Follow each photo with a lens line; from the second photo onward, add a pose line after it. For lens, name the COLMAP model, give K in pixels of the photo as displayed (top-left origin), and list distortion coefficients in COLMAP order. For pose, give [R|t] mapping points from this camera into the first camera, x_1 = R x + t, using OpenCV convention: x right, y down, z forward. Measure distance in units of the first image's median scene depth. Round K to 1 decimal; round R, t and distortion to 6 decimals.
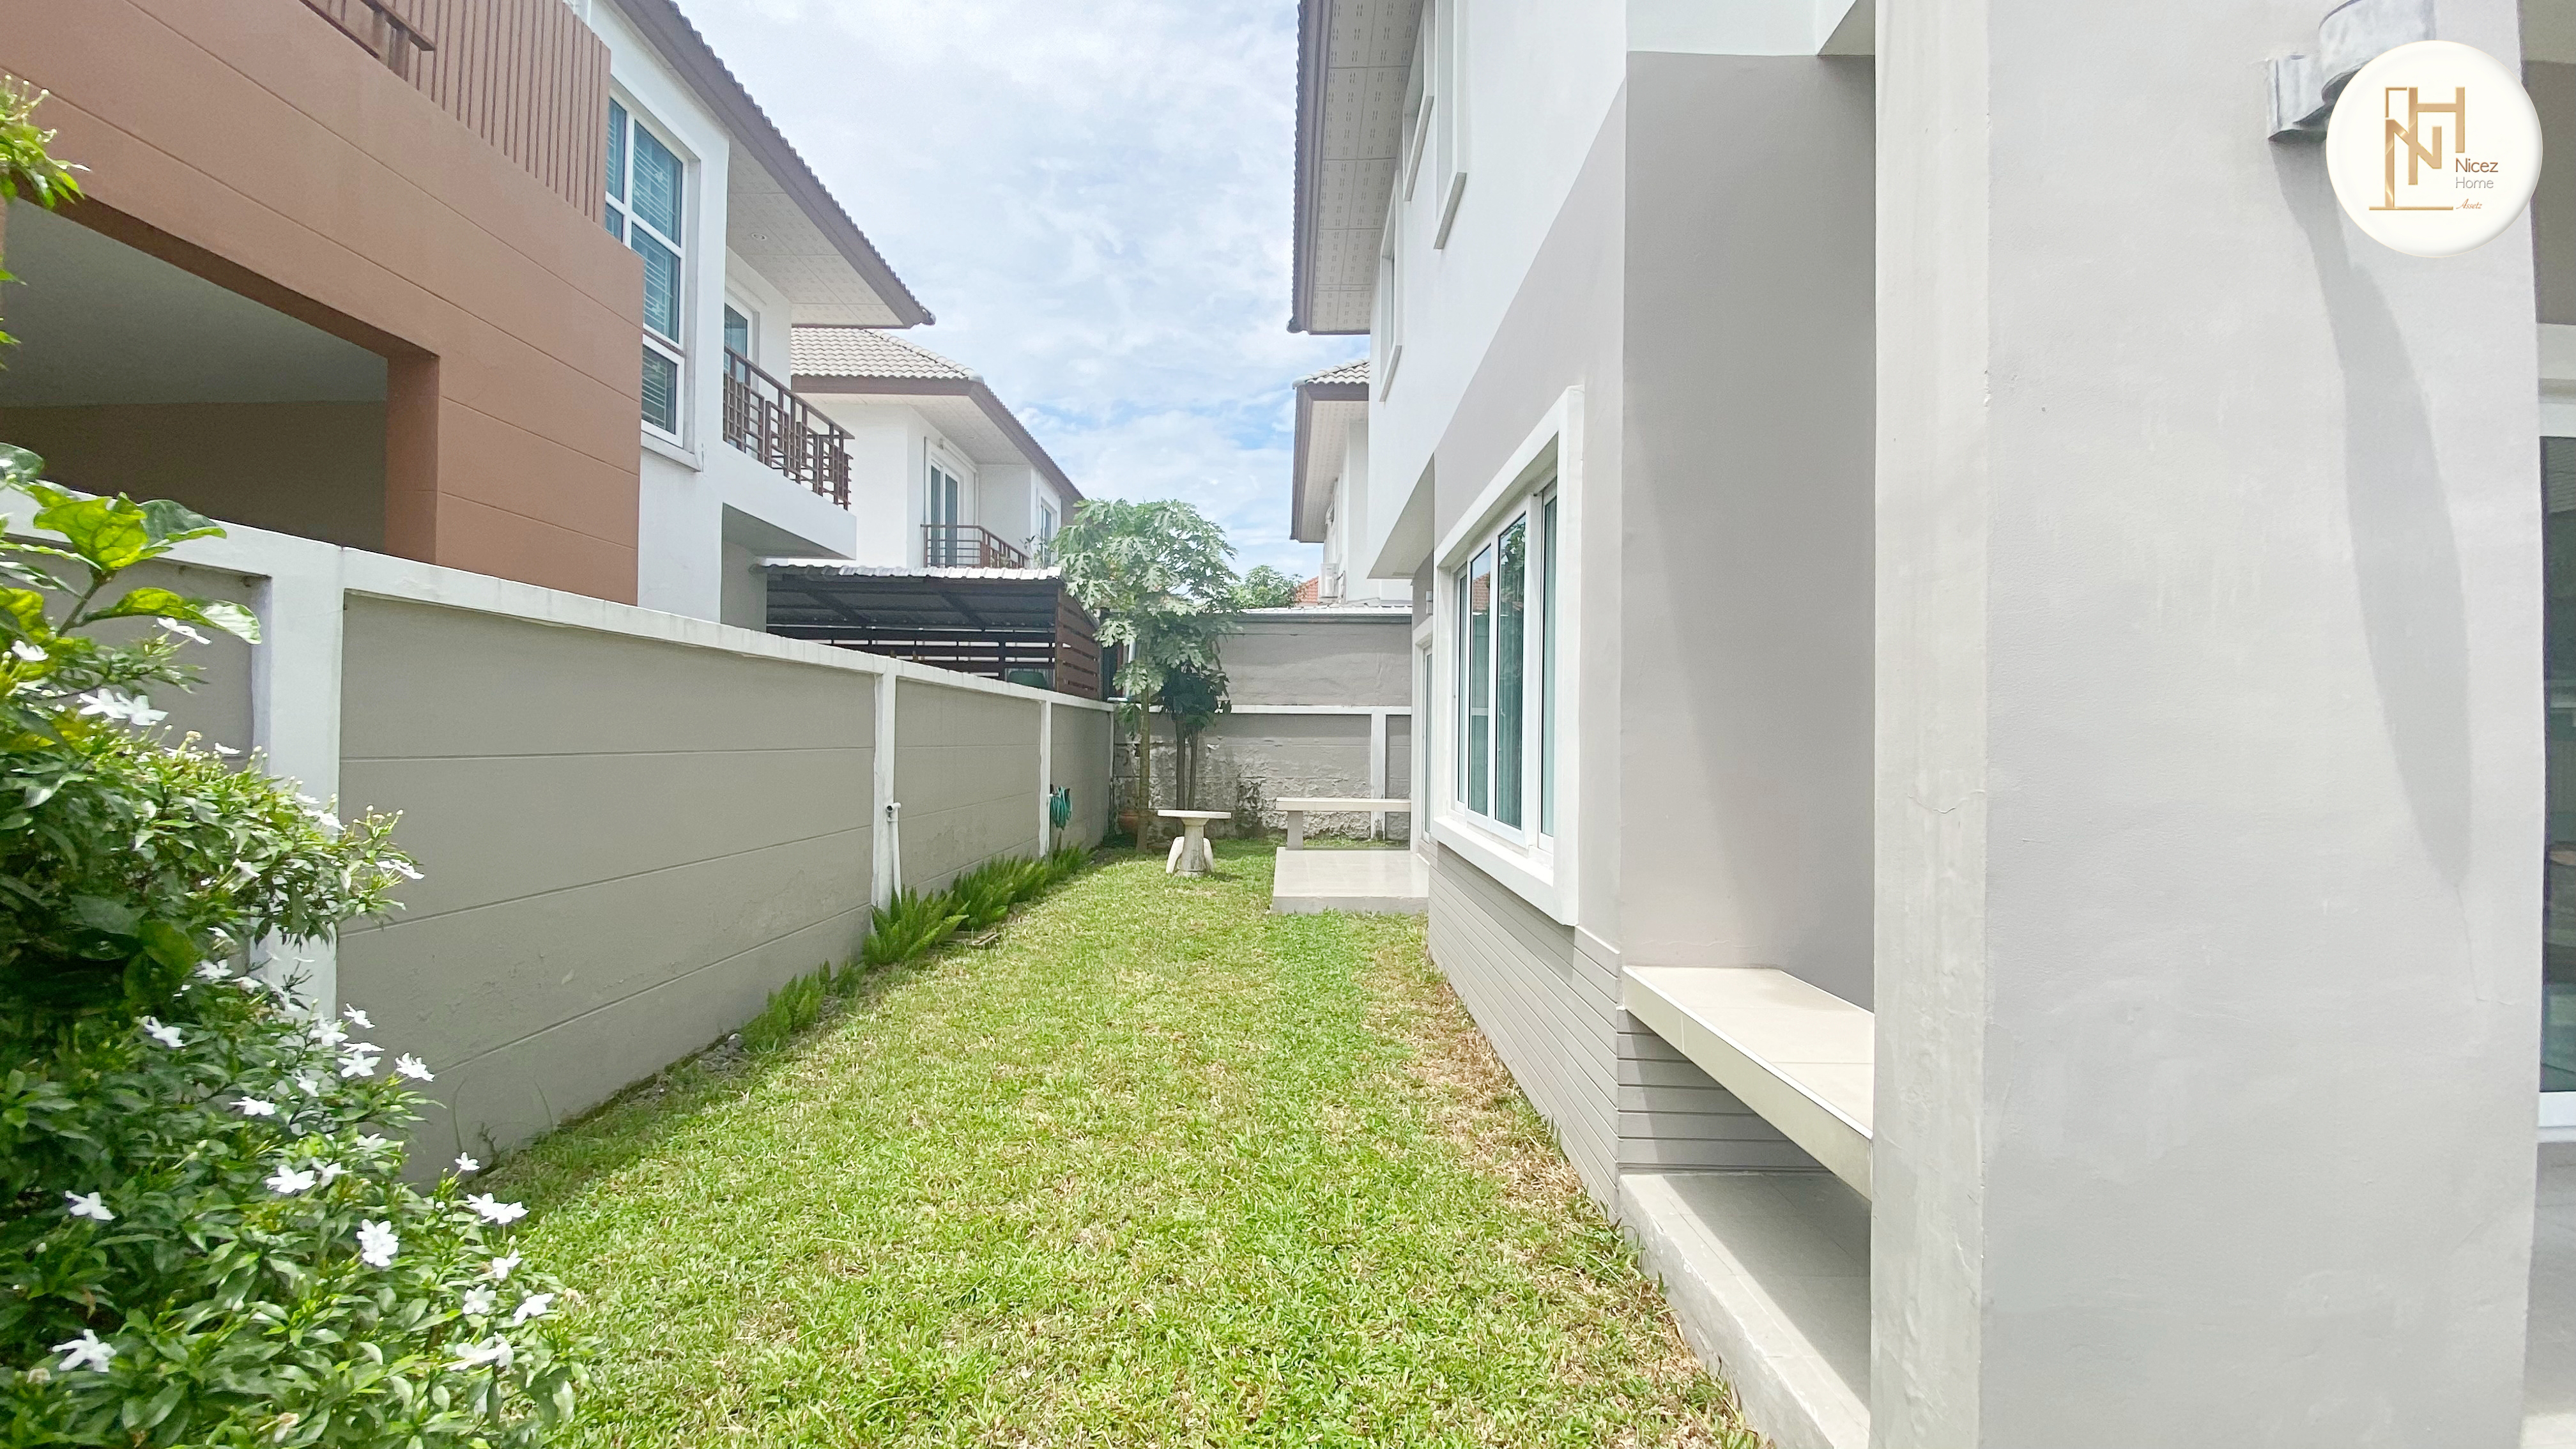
lens RADIAL K [[1067.8, 0, 1306.5], [0, 1067.8, 737.9], [0, 0, 1]] dist [-0.004595, -0.008677]
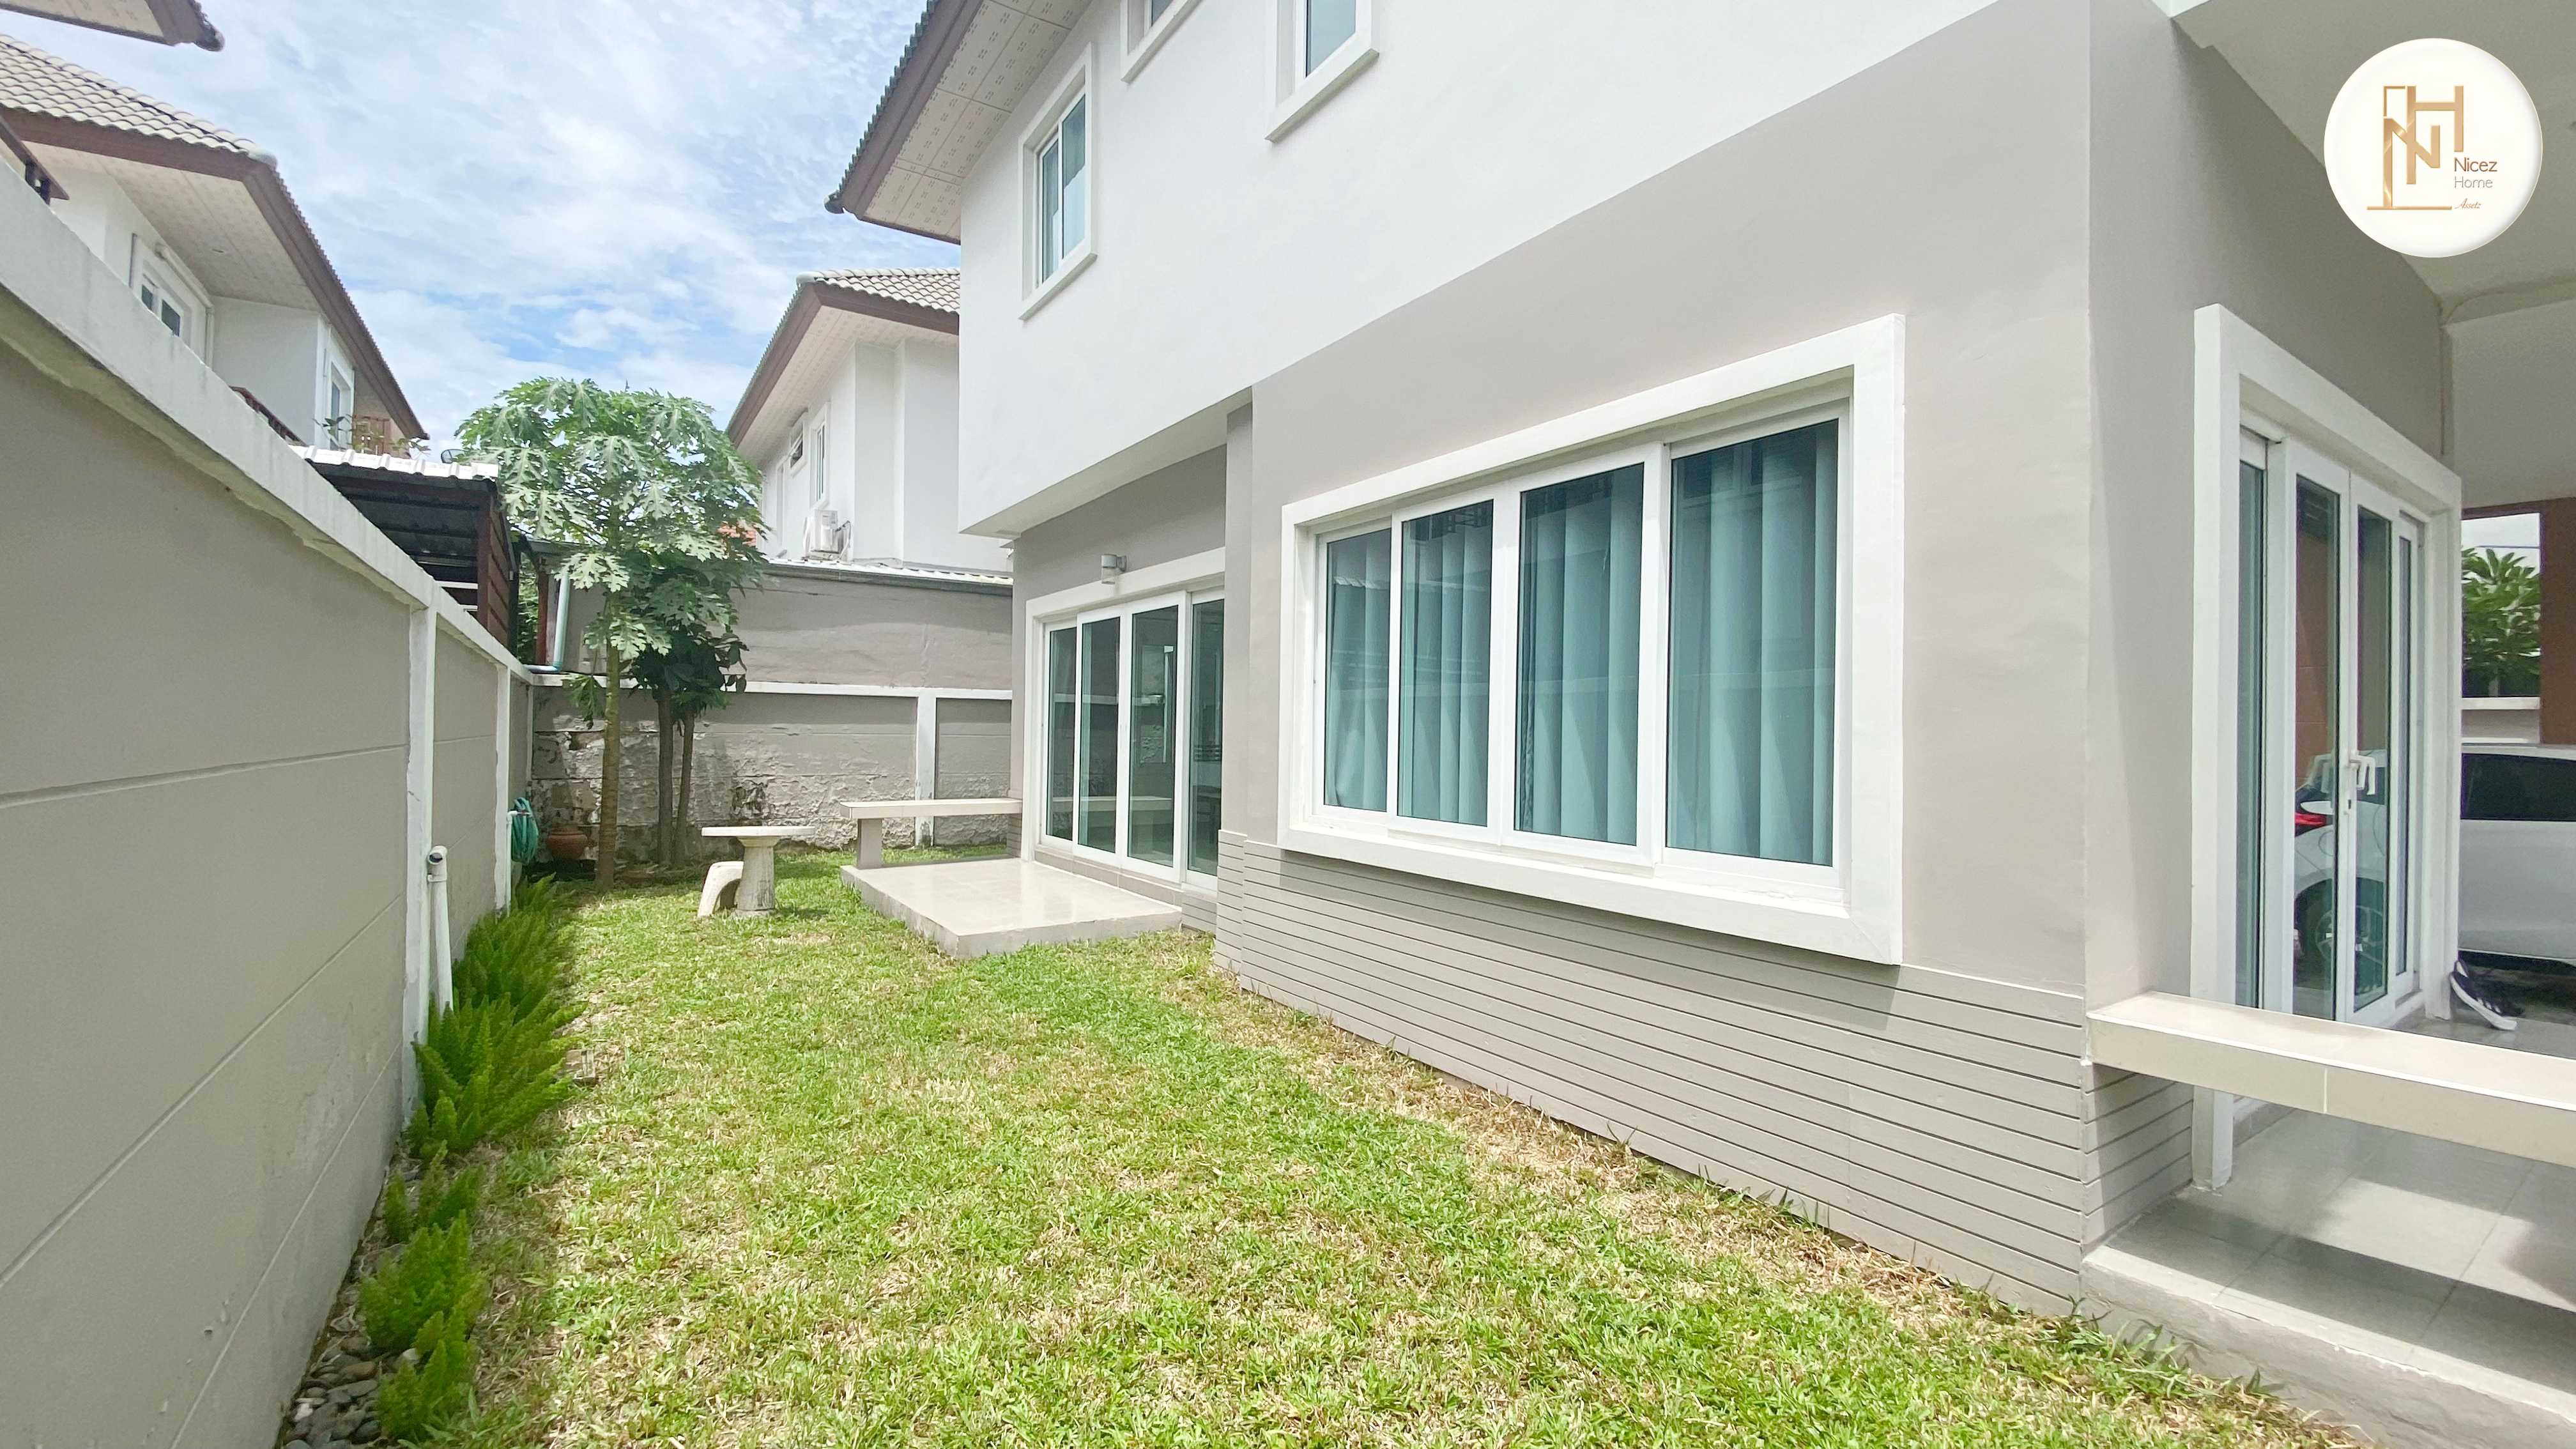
lens RADIAL K [[1067.8, 0, 1281.2], [0, 1067.8, 723.7], [0, 0, 1]] dist [-0.004595, -0.008677]
pose [[0.830961, 0.006663, 0.556291, -0.165938], [-0.007114, 0.999974, -0.001351, -0.002218], [-0.556285, -0.002834, 0.830987, 0.153739]]
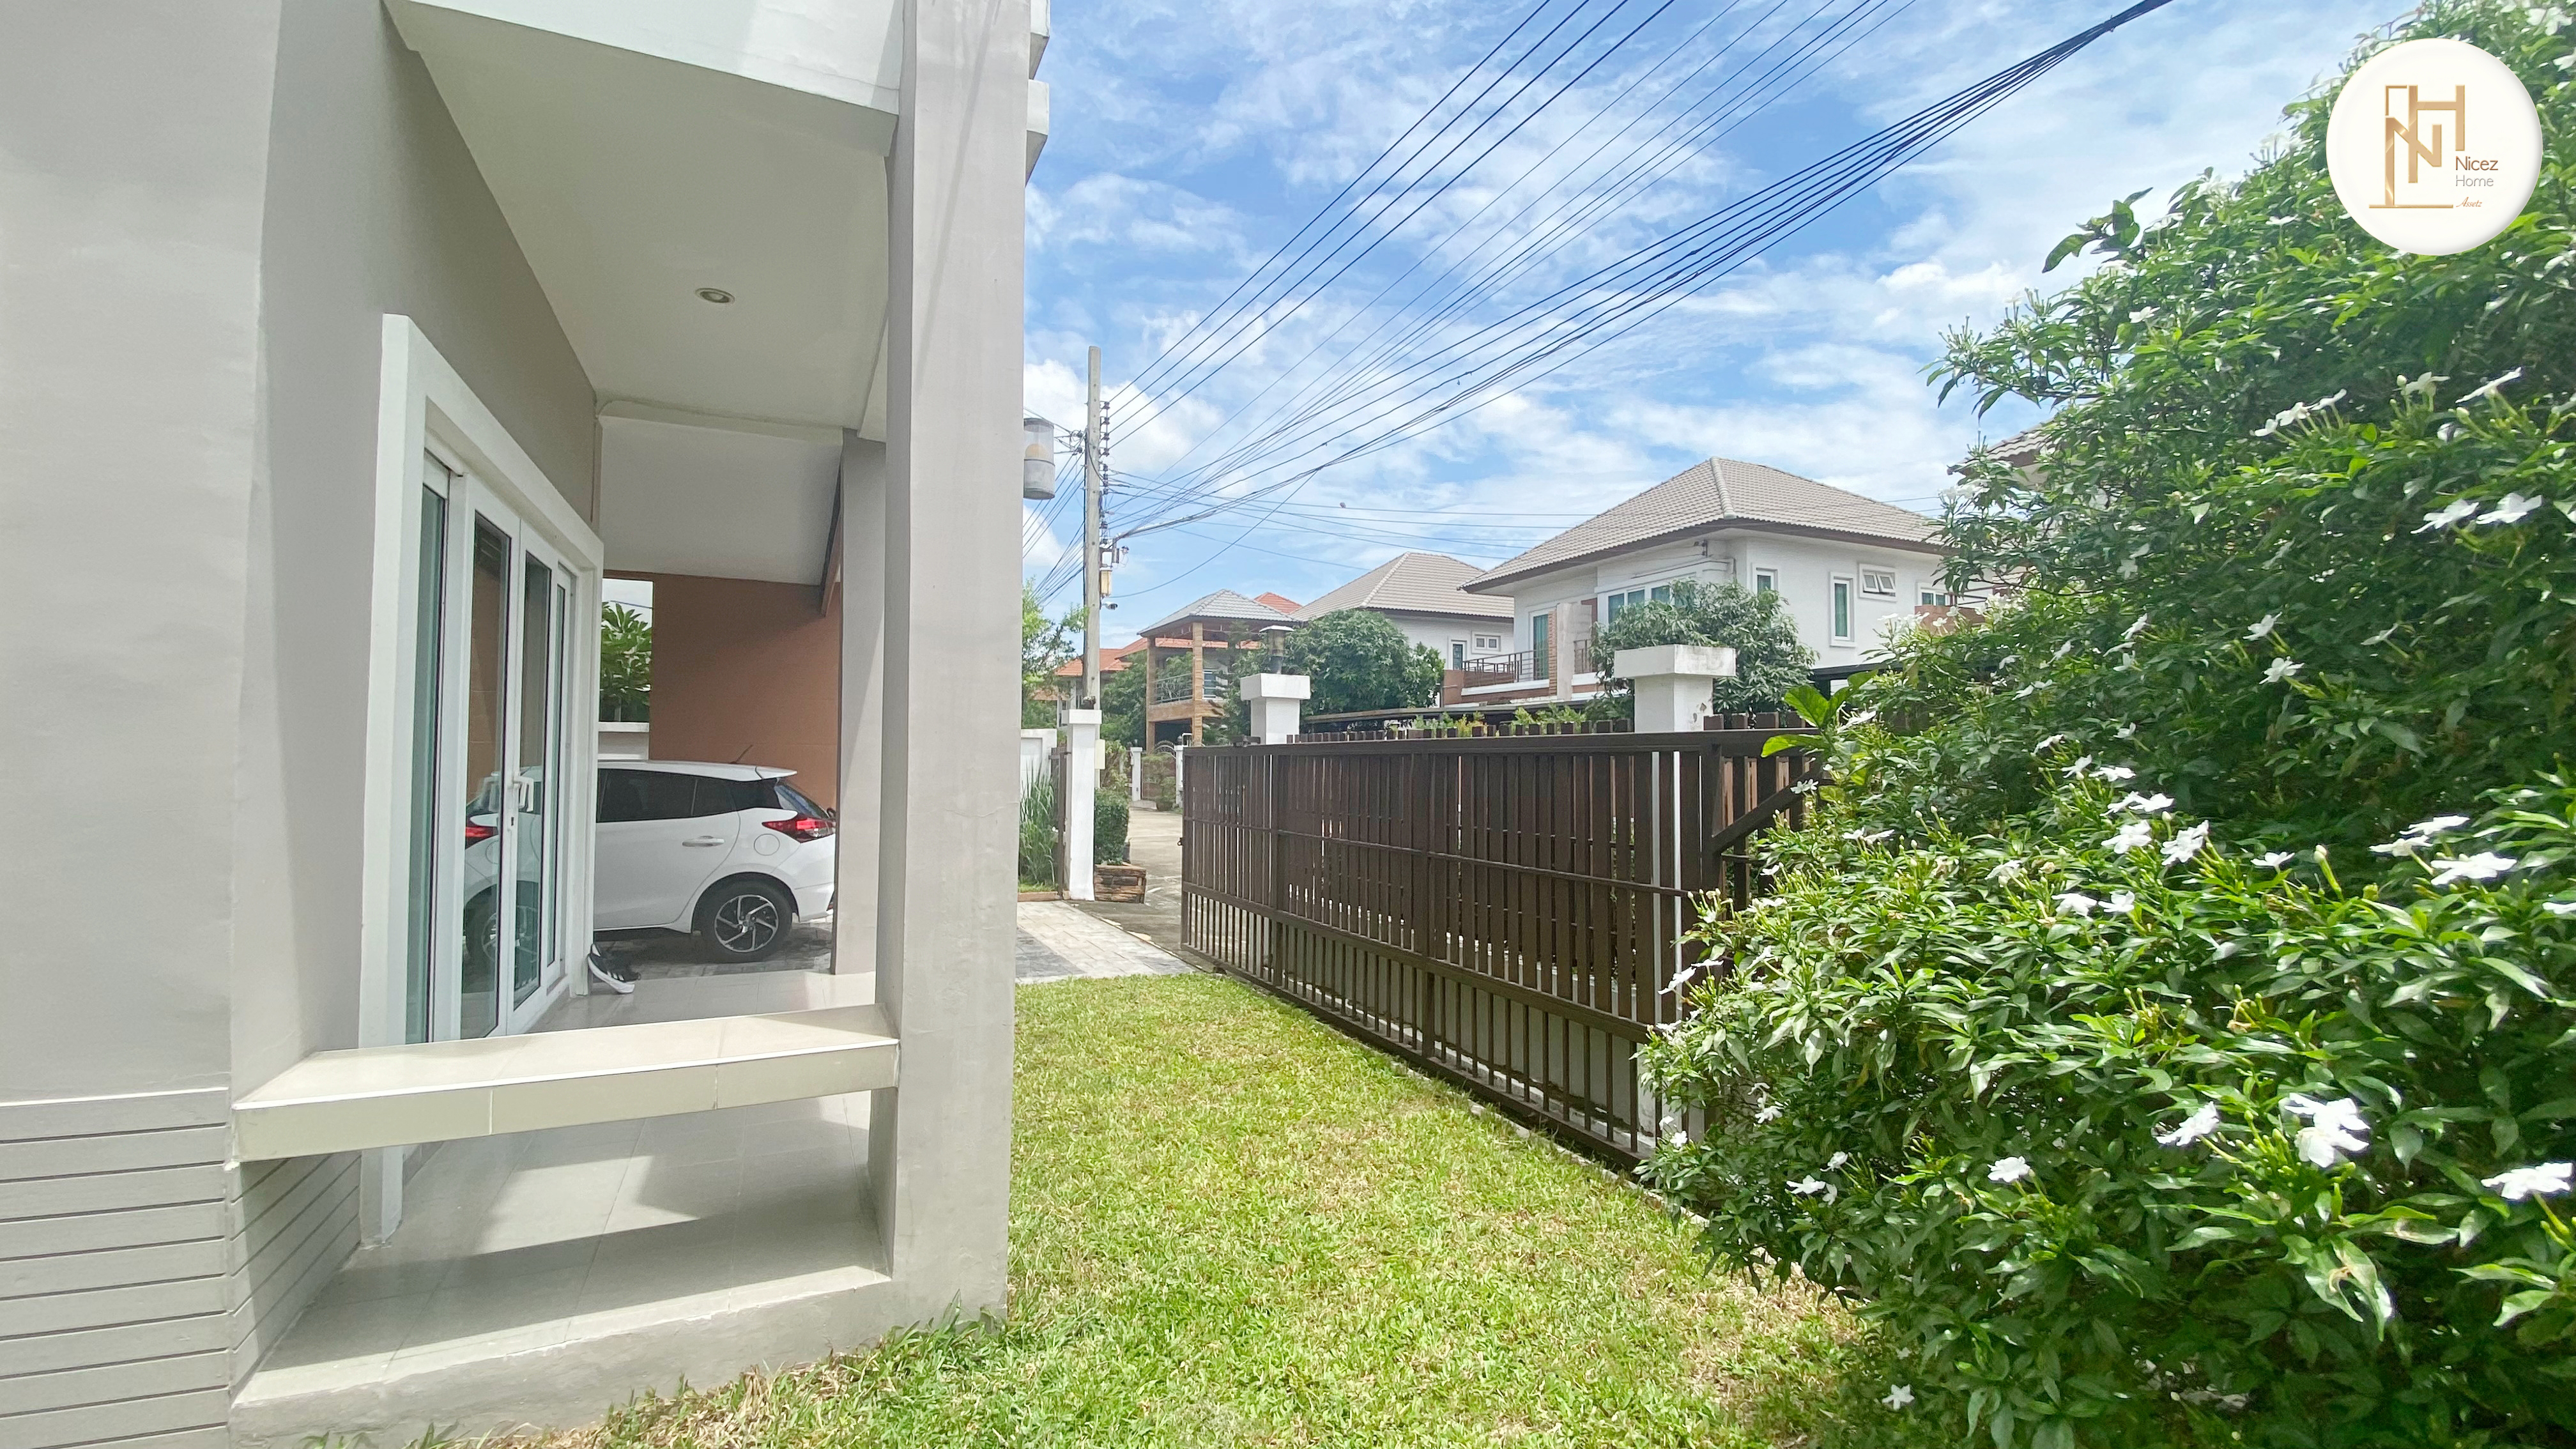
lens RADIAL K [[1067.8, 0, 1291.7], [0, 1067.8, 721.4], [0, 0, 1]] dist [-0.004595, -0.008677]
pose [[-0.430221, 0.024219, 0.902399, -0.147761], [-0.005356, 0.999554, -0.029380, -0.004673], [-0.902708, -0.017473, -0.429899, 0.157692]]
